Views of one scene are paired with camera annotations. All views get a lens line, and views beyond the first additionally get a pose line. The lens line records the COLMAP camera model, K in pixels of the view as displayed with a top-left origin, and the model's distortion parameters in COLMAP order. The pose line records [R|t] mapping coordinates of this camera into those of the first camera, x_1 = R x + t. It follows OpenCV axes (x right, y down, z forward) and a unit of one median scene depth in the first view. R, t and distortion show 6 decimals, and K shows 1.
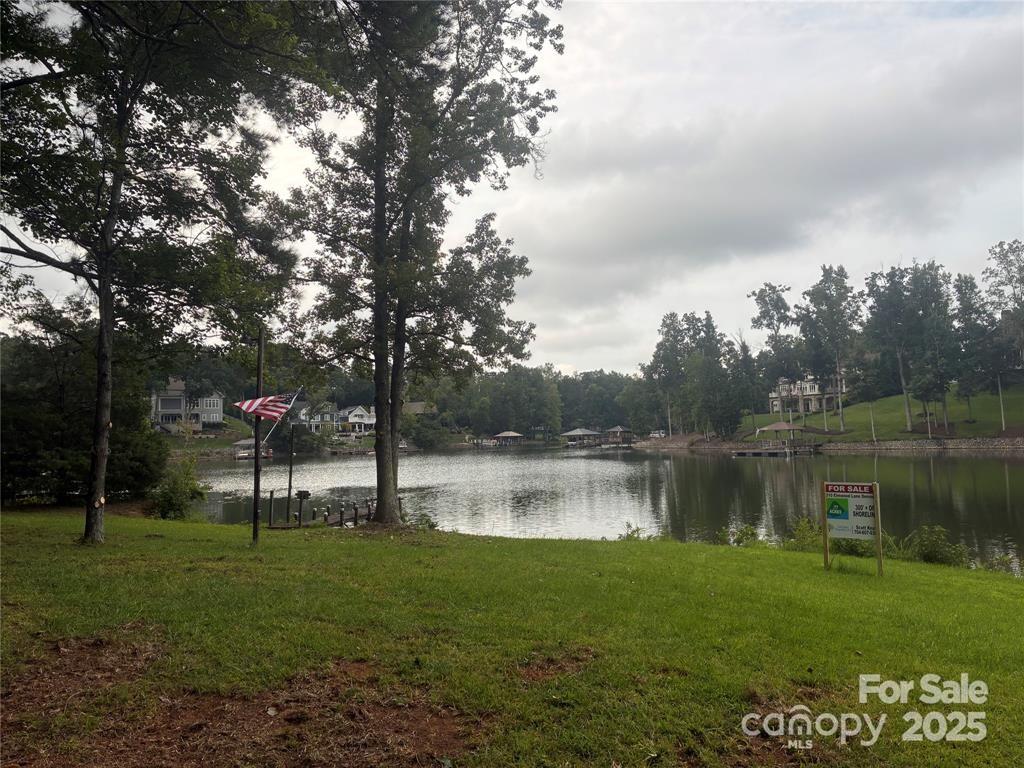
lens RADIAL K [[745.0, 0, 512.0], [0, 745.0, 384.0], [0, 0, 1]] dist [-0.007032, -0.003584]
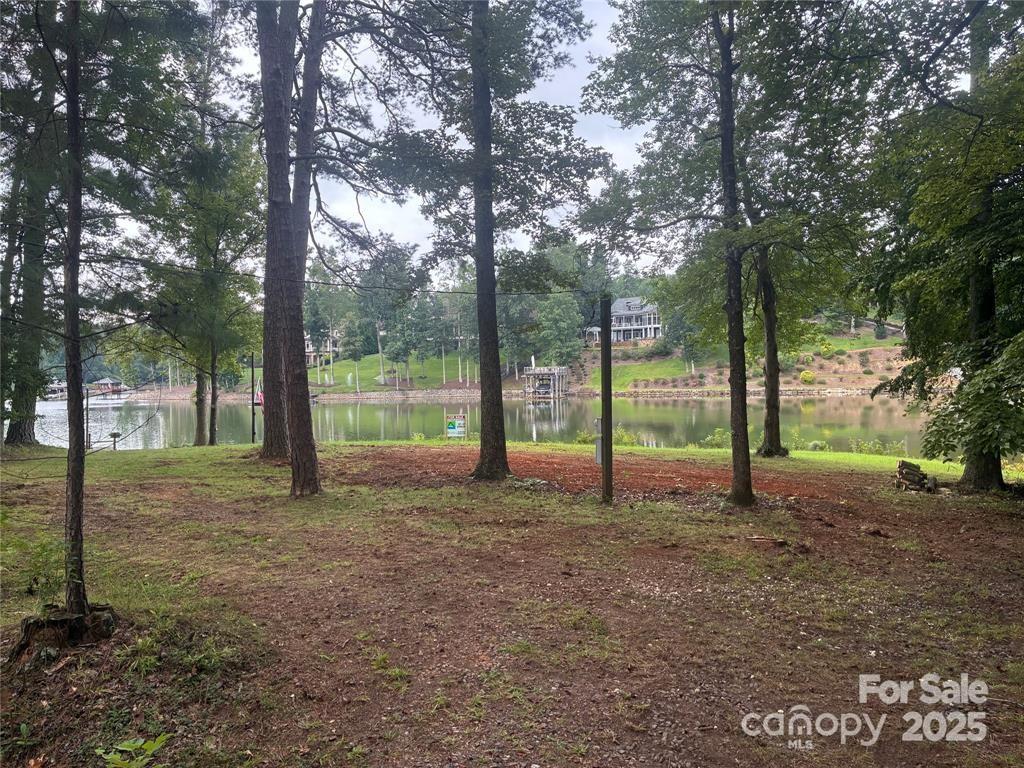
lens RADIAL K [[745.0, 0, 512.0], [0, 745.0, 384.0], [0, 0, 1]] dist [-0.007032, -0.003584]
pose [[0.762067, -0.001433, 0.647496, -0.140748], [-0.042428, 0.997738, 0.052144, -0.015194], [-0.646106, -0.067209, 0.760283, -0.141271]]
